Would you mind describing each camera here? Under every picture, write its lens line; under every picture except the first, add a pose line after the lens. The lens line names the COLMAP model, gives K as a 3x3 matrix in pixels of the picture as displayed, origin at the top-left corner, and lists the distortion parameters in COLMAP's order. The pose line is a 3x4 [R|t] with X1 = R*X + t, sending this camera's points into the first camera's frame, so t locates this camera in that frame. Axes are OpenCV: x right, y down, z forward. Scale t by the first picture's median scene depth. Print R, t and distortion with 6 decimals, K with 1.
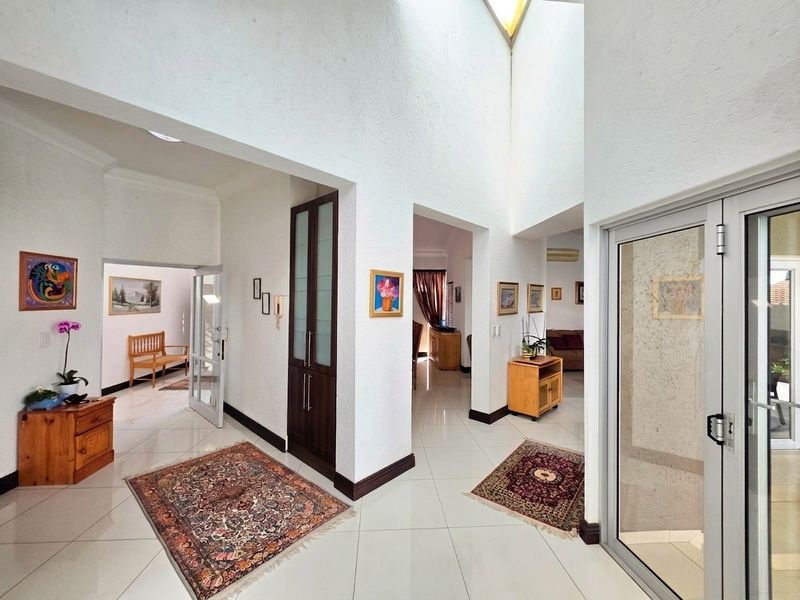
lens RADIAL K [[325.6, 0, 398.6], [0, 325.6, 299.4], [0, 0, 1]] dist [0.006406, 0.000389]
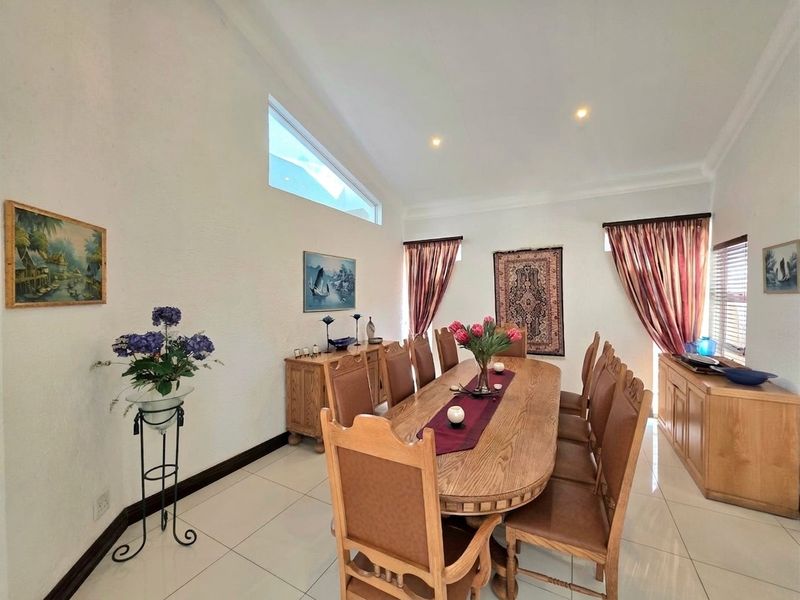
lens RADIAL K [[325.6, 0, 404.4], [0, 325.6, 305.7], [0, 0, 1]] dist [0.006406, 0.000389]
pose [[0.843212, -0.003311, -0.537572, 0.043371], [0.006981, 0.999964, 0.004790, 0.019994], [0.537537, -0.007792, 0.843204, 0.452784]]
